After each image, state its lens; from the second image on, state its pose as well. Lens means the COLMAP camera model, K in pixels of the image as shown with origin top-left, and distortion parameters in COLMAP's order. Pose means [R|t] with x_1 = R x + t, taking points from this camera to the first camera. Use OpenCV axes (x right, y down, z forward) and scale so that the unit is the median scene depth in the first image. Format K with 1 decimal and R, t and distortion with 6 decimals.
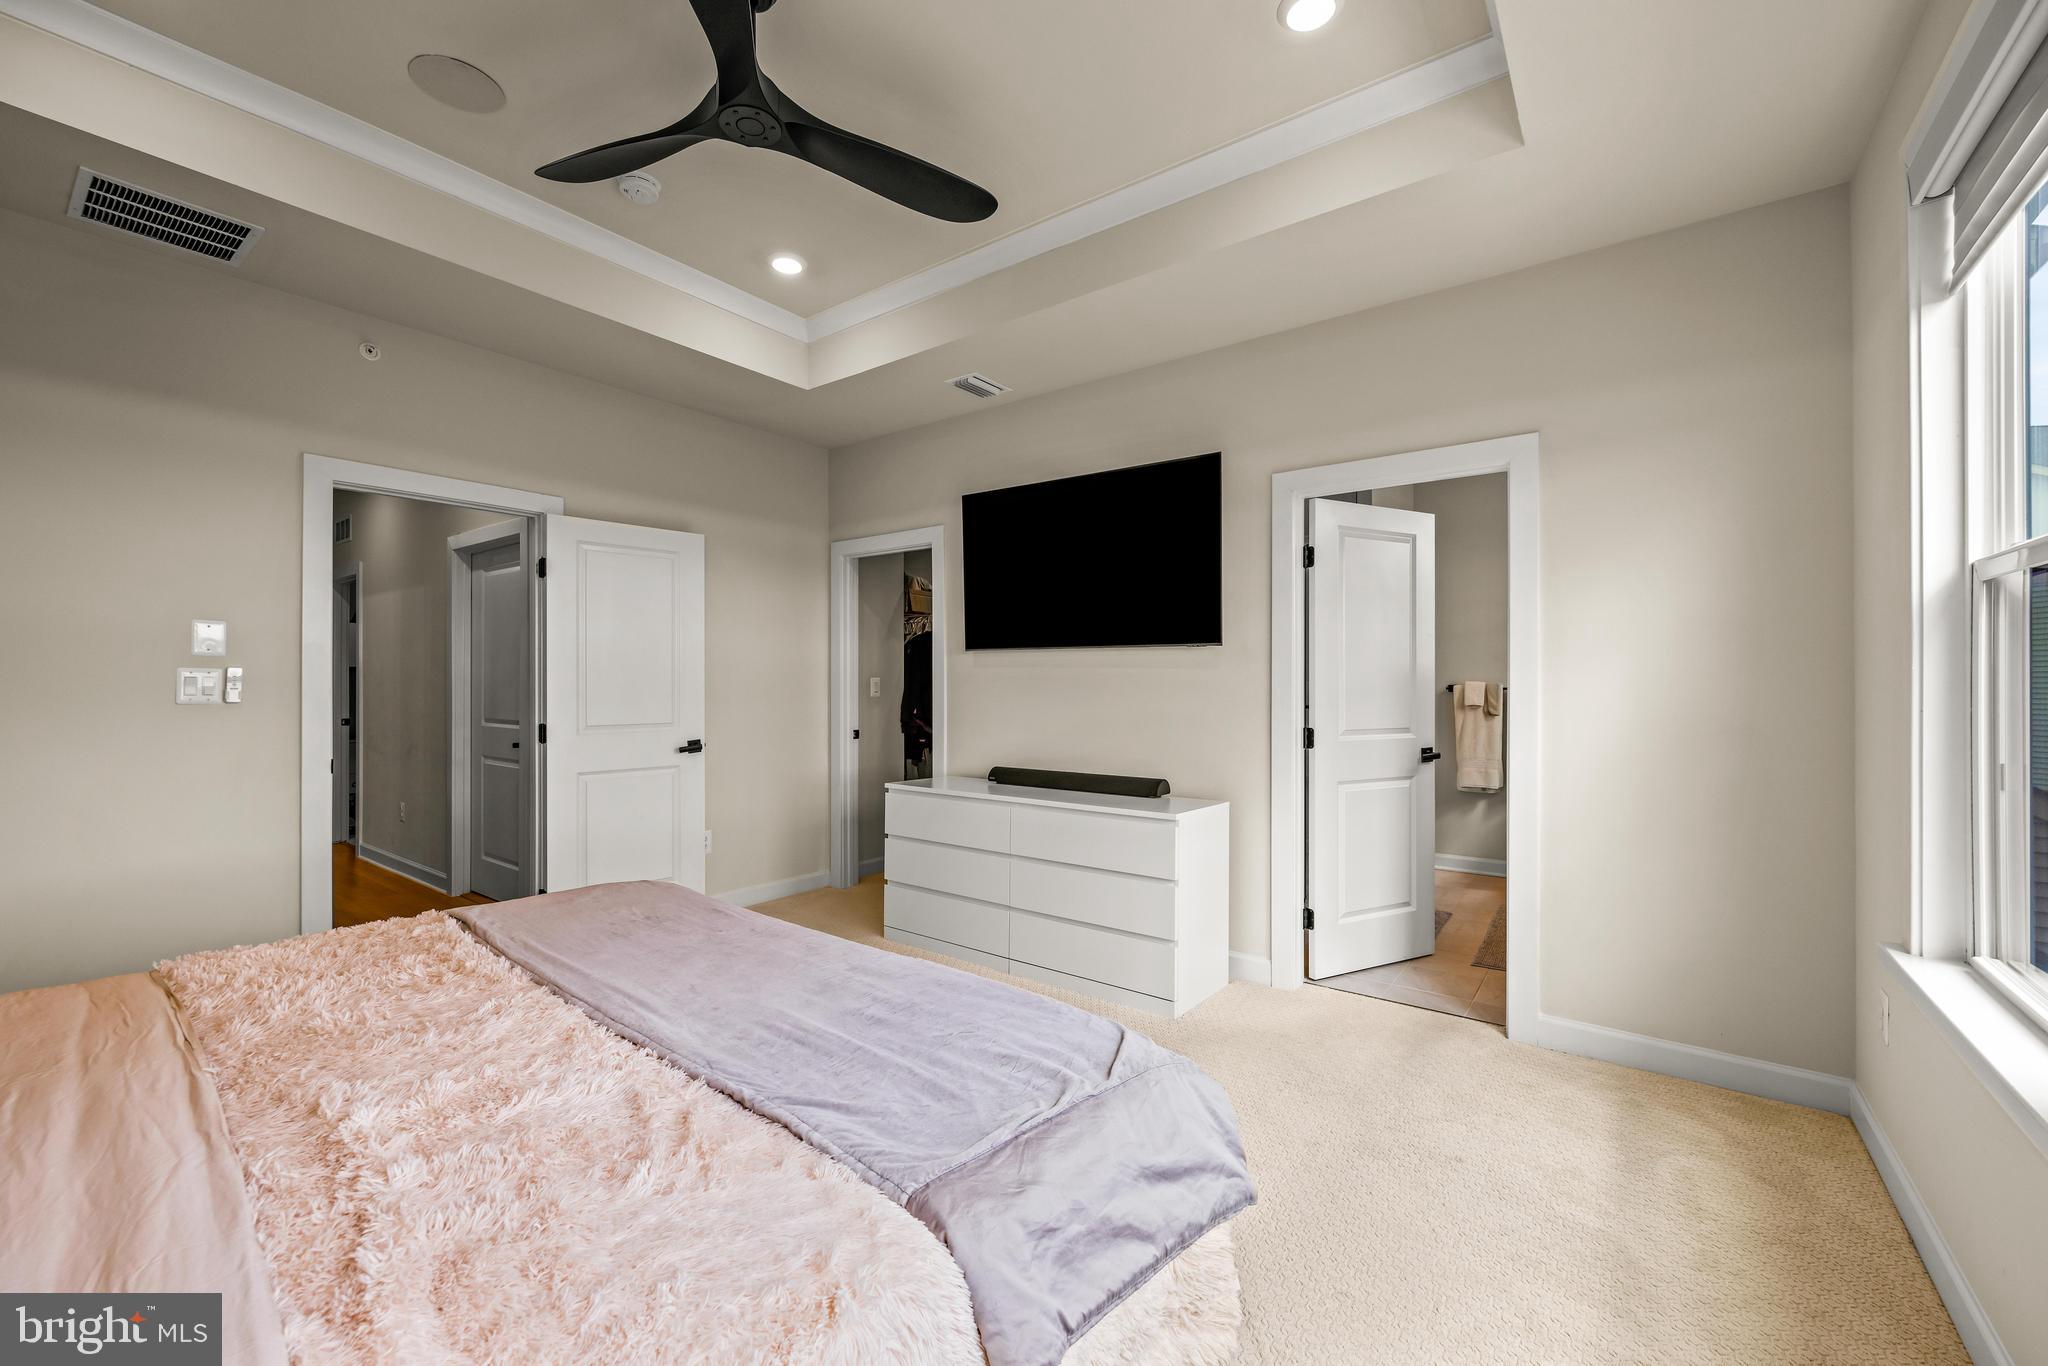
lens RADIAL K [[823.3, 0, 1014.5], [0, 823.3, 679.8], [0, 0, 1]] dist [0.002257, 0.000505]
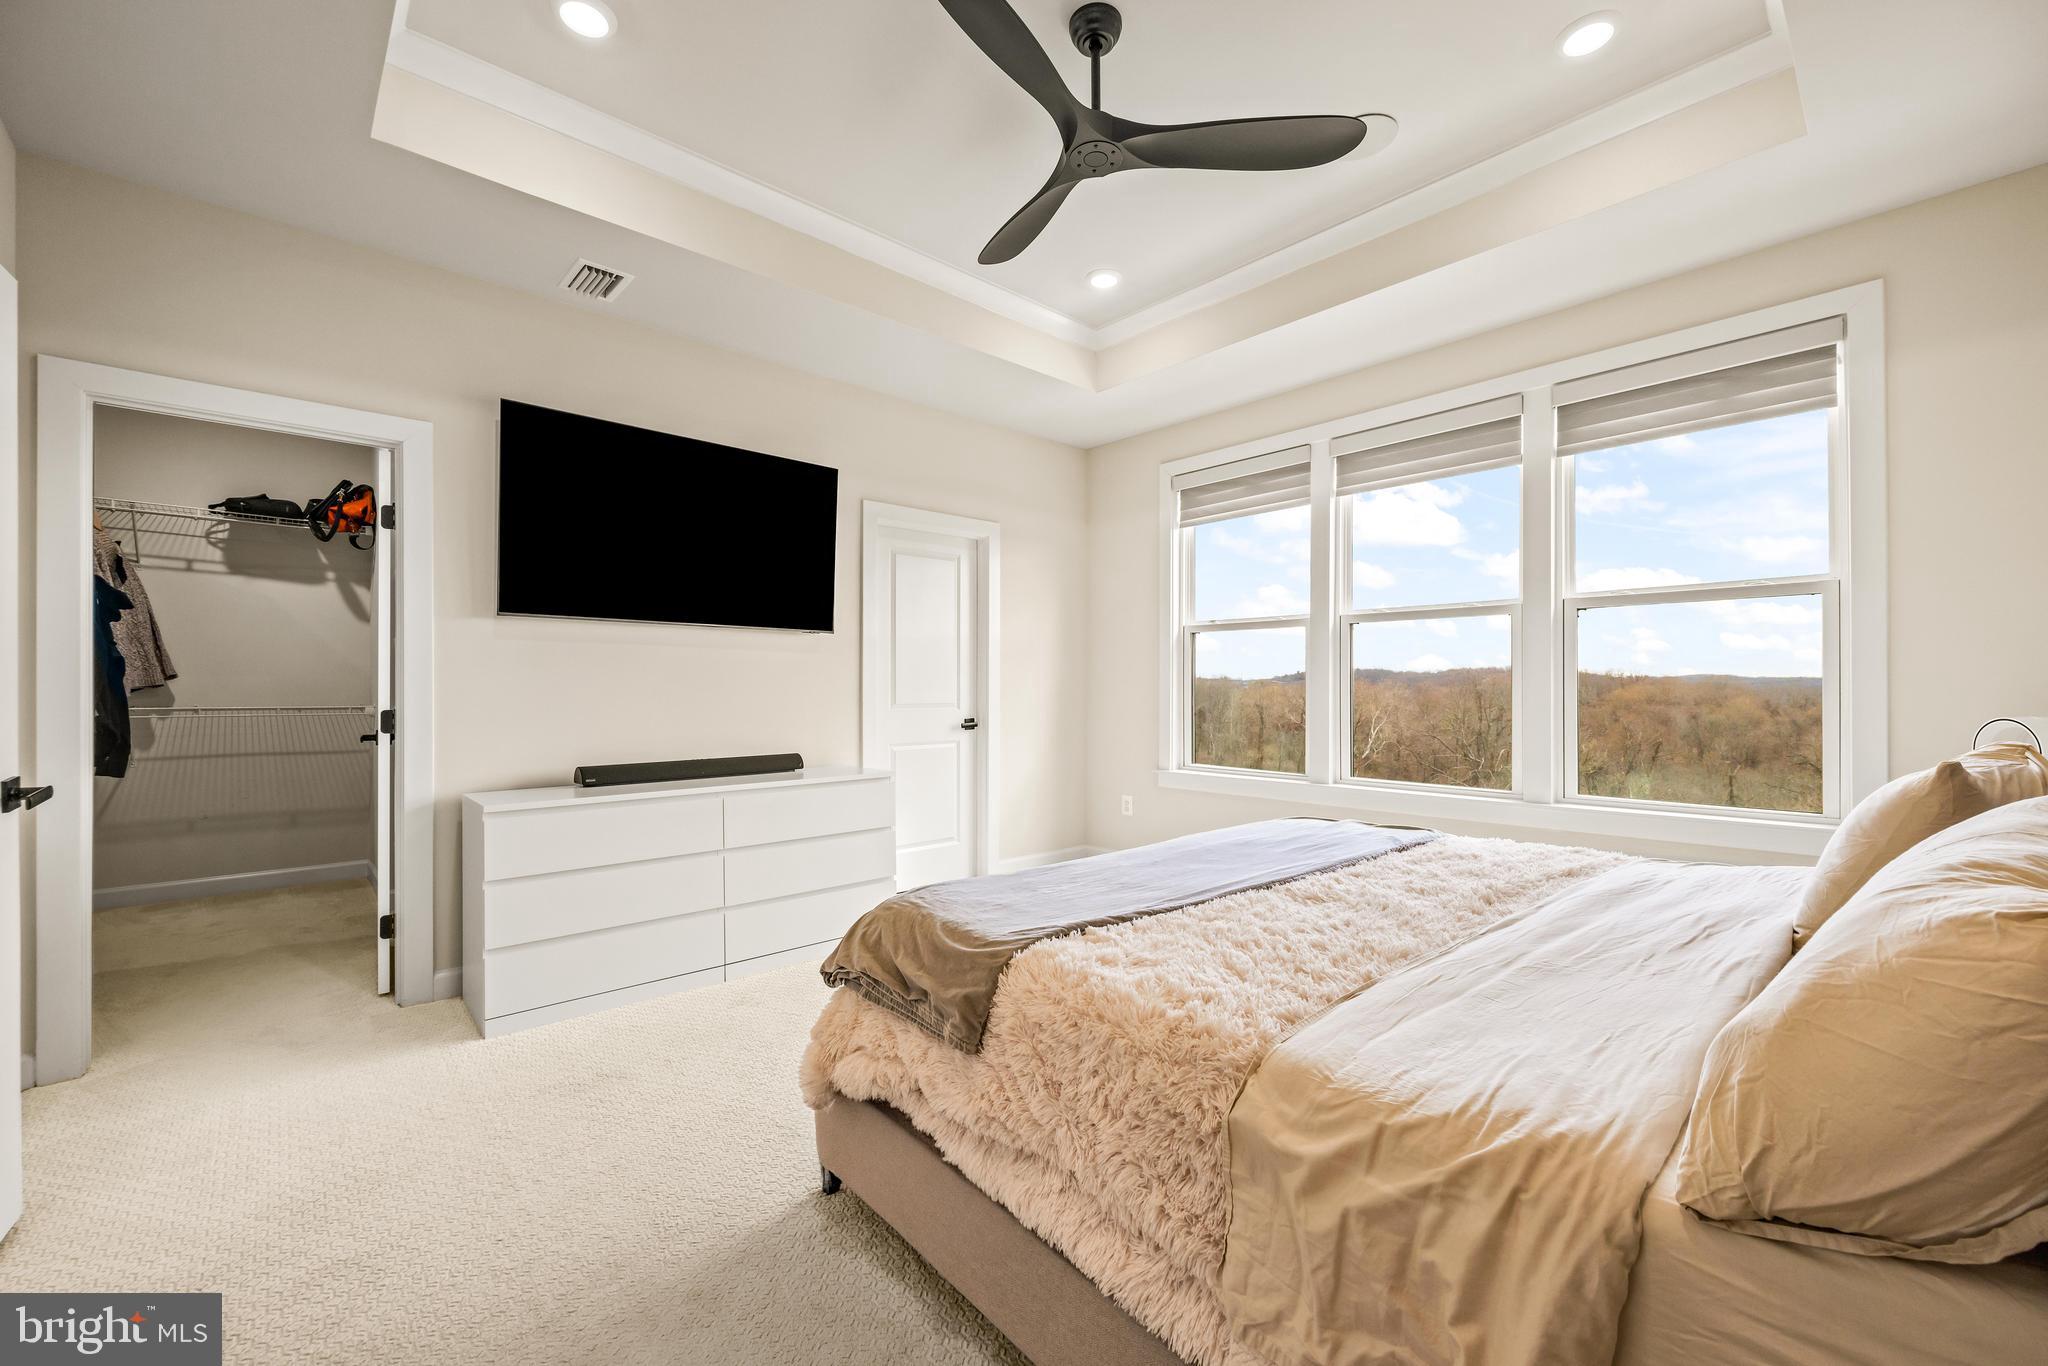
lens RADIAL K [[811.2, 0, 1013.6], [0, 811.2, 682.7], [0, 0, 1]] dist [-0.006581, 0.000087]
pose [[0.193524, 0.000025, 0.981095, -0.828295], [-0.004798, 0.999988, 0.000921, 0.026416], [-0.981084, -0.004885, 0.193522, 0.525251]]
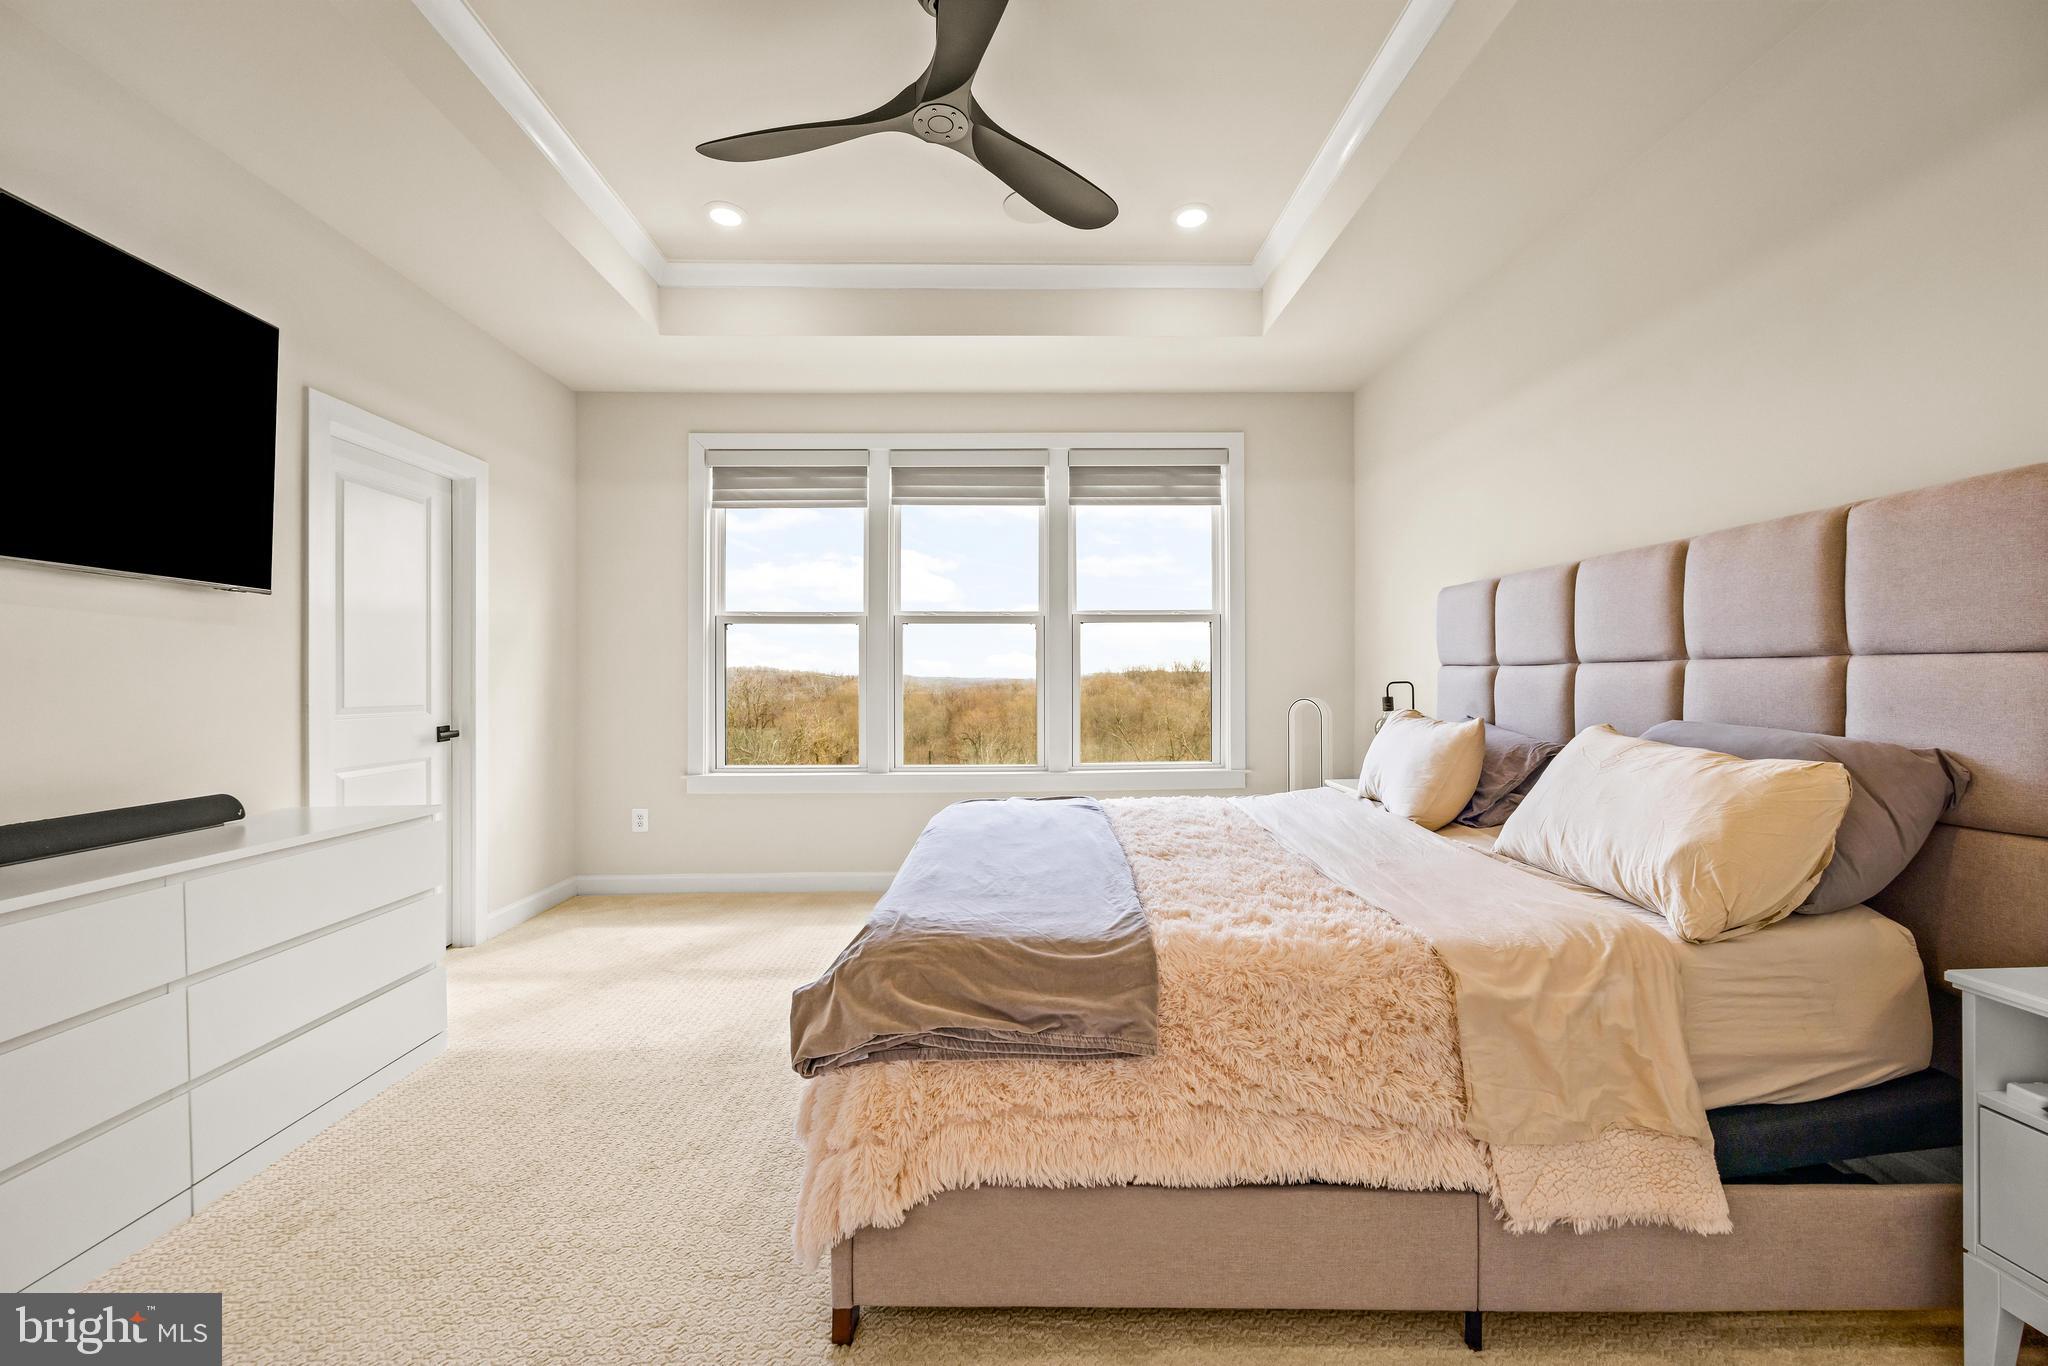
lens RADIAL K [[811.2, 0, 1013.6], [0, 811.2, 682.7], [0, 0, 1]] dist [-0.006581, 0.000087]
pose [[-0.613444, -0.001776, 0.789737, -0.700524], [-0.004876, 0.999987, -0.001540, 0.033988], [-0.789724, -0.004795, -0.613444, 0.919338]]
